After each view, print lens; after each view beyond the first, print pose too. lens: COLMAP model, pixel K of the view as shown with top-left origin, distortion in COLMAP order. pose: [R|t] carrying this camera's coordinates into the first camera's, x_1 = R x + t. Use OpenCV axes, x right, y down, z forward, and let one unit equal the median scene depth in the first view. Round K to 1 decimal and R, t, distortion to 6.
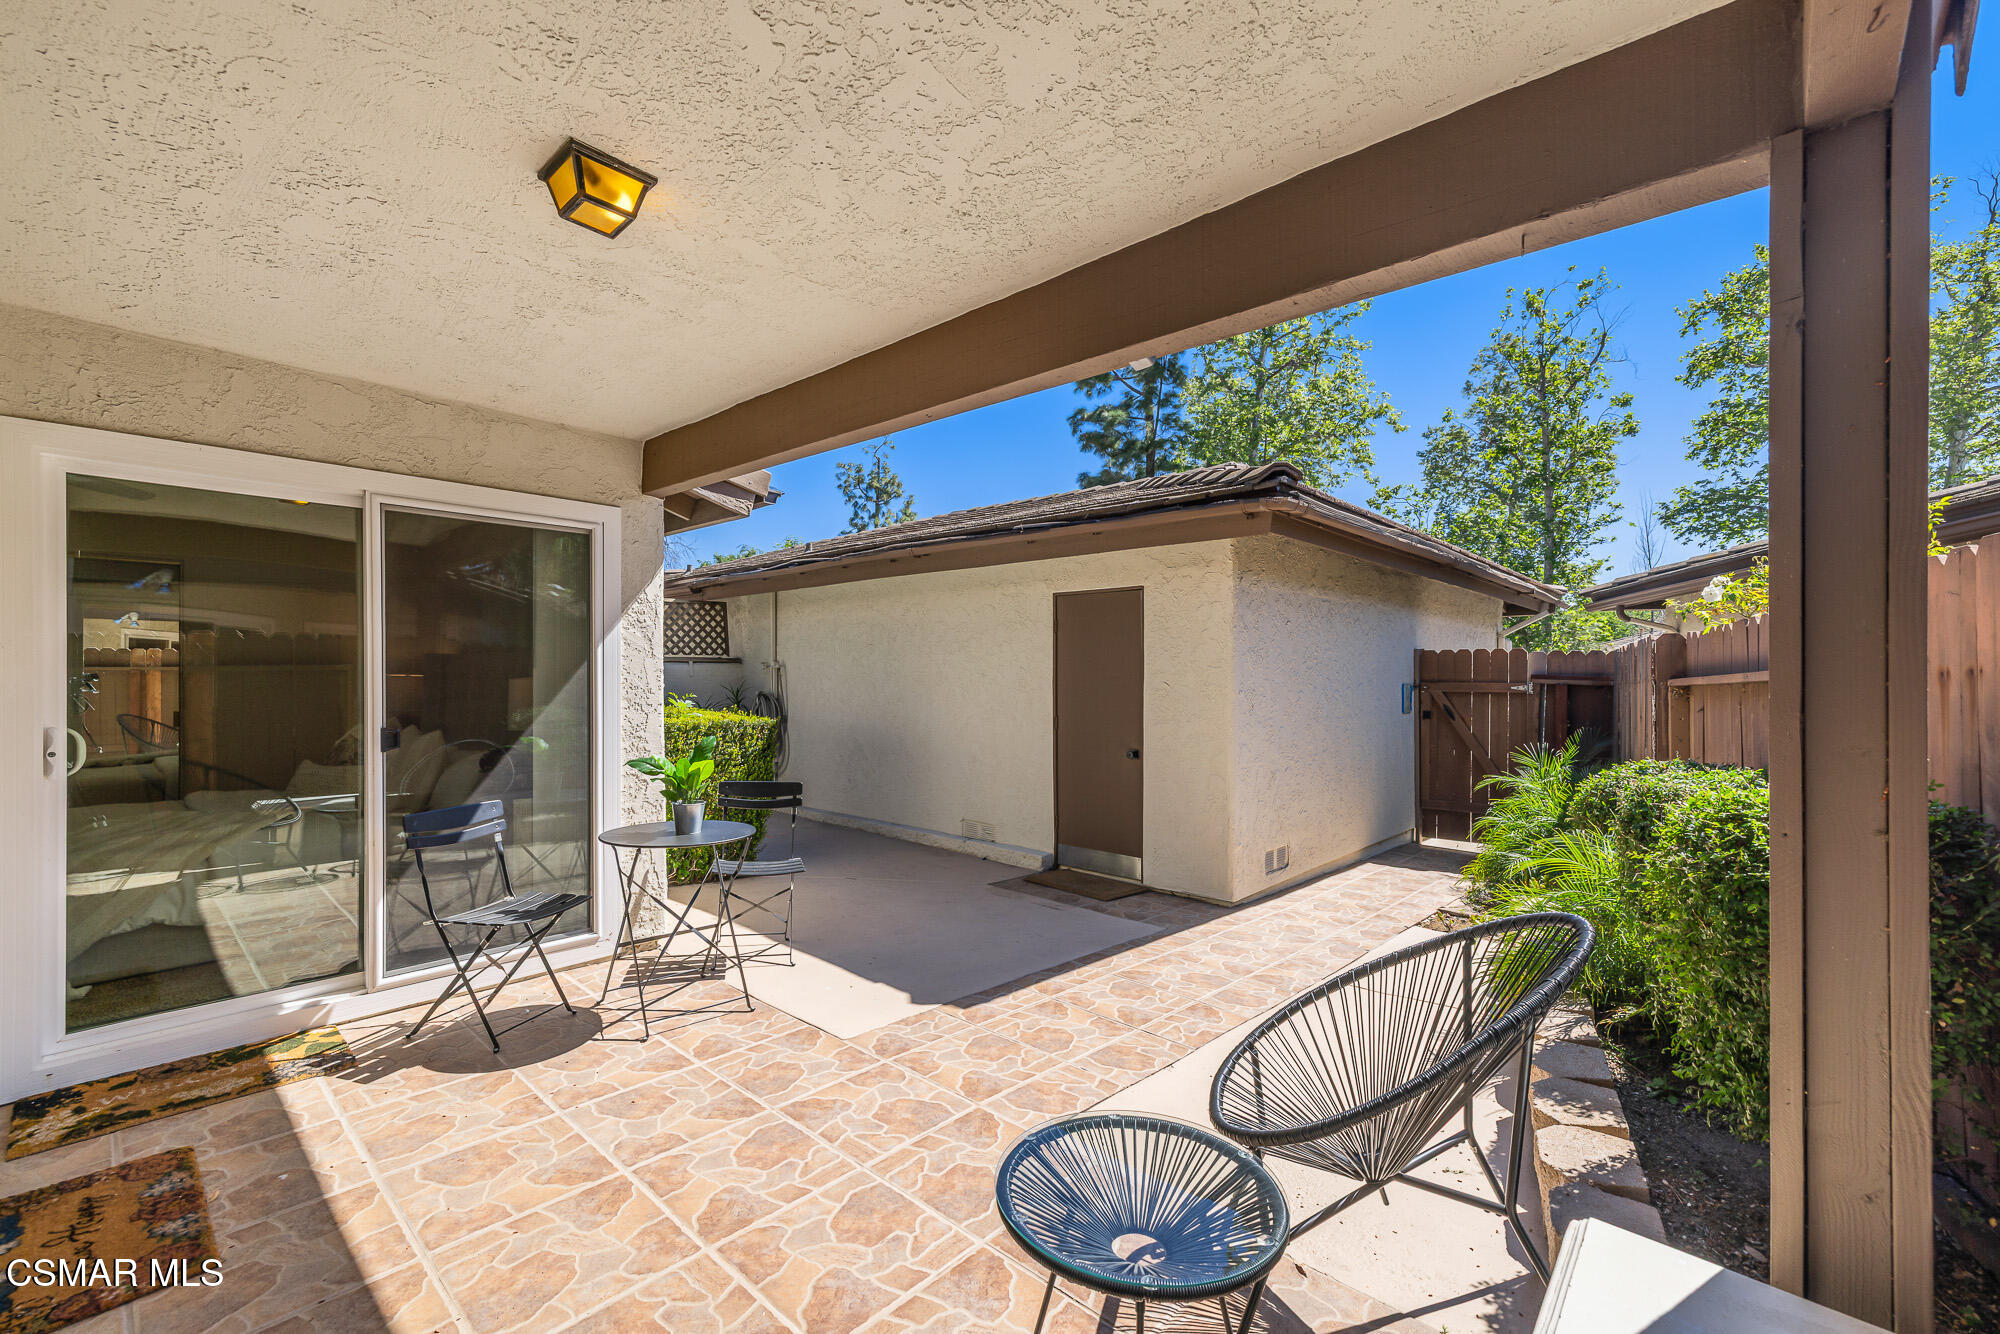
lens RADIAL K [[824.7, 0, 1002.9], [0, 824.7, 675.6], [0, 0, 1]] dist [-0.000957, 0.000020]
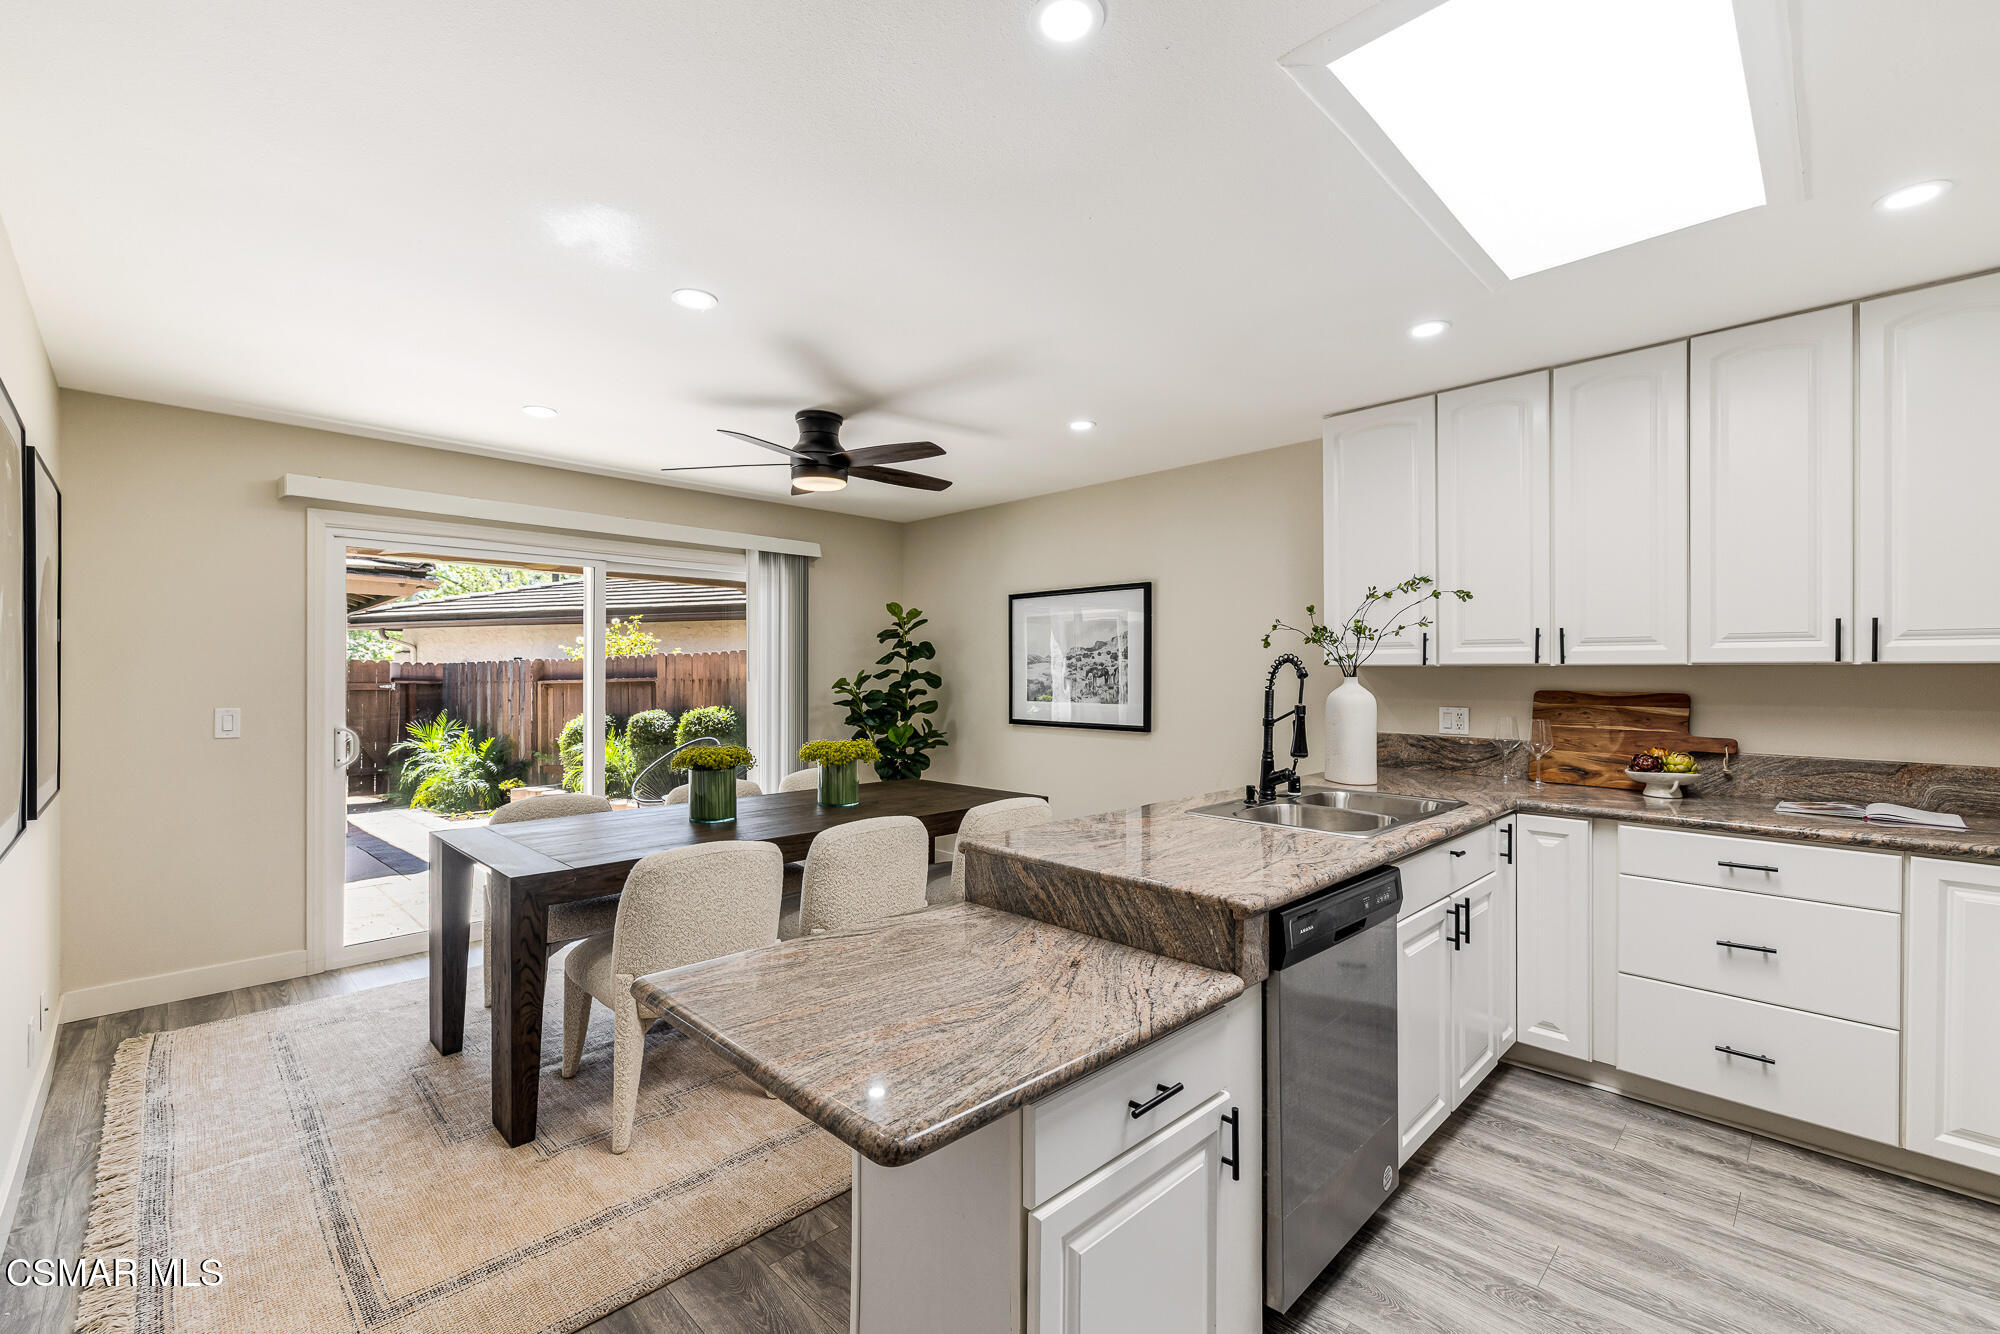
lens RADIAL K [[845.3, 0, 1003.6], [0, 845.3, 664.7], [0, 0, 1]] dist [-0.002025, 0.000179]
pose [[0.033820, 0.008745, 0.999390, -1.485288], [-0.001325, 0.999961, -0.008705, -0.021671], [-0.999427, -0.001030, 0.033831, -0.292329]]
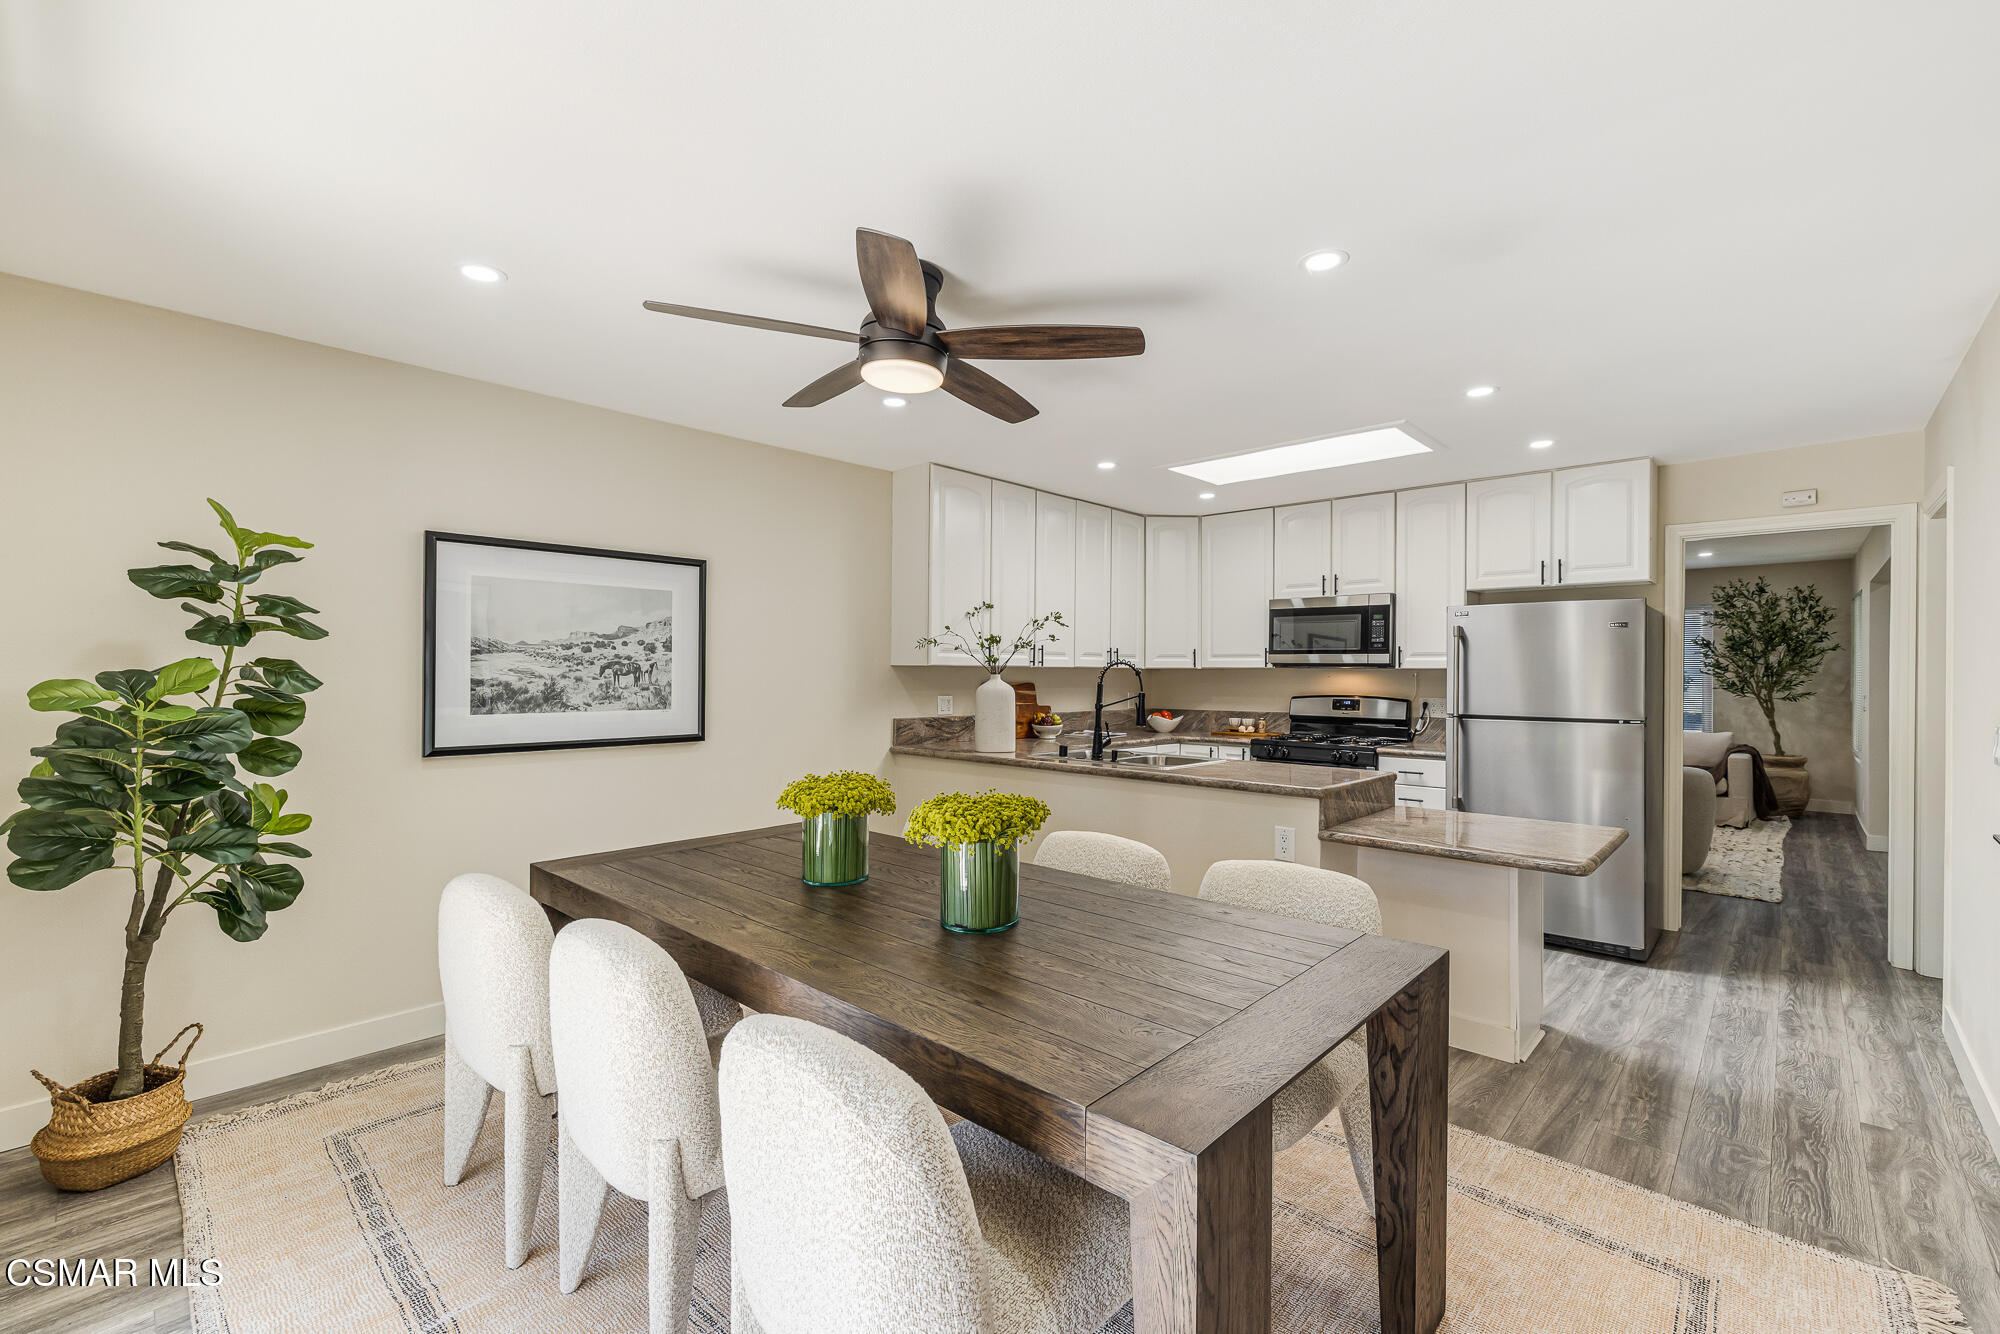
lens RADIAL K [[845.4, 0, 1011.6], [0, 845.4, 673.6], [0, 0, 1]] dist [-0.001322, -0.000220]
pose [[-0.999975, -0.005709, -0.004287, -0.727303], [-0.005713, 0.999983, 0.000765, -0.019166], [0.004282, 0.000789, -0.999991, 0.457221]]
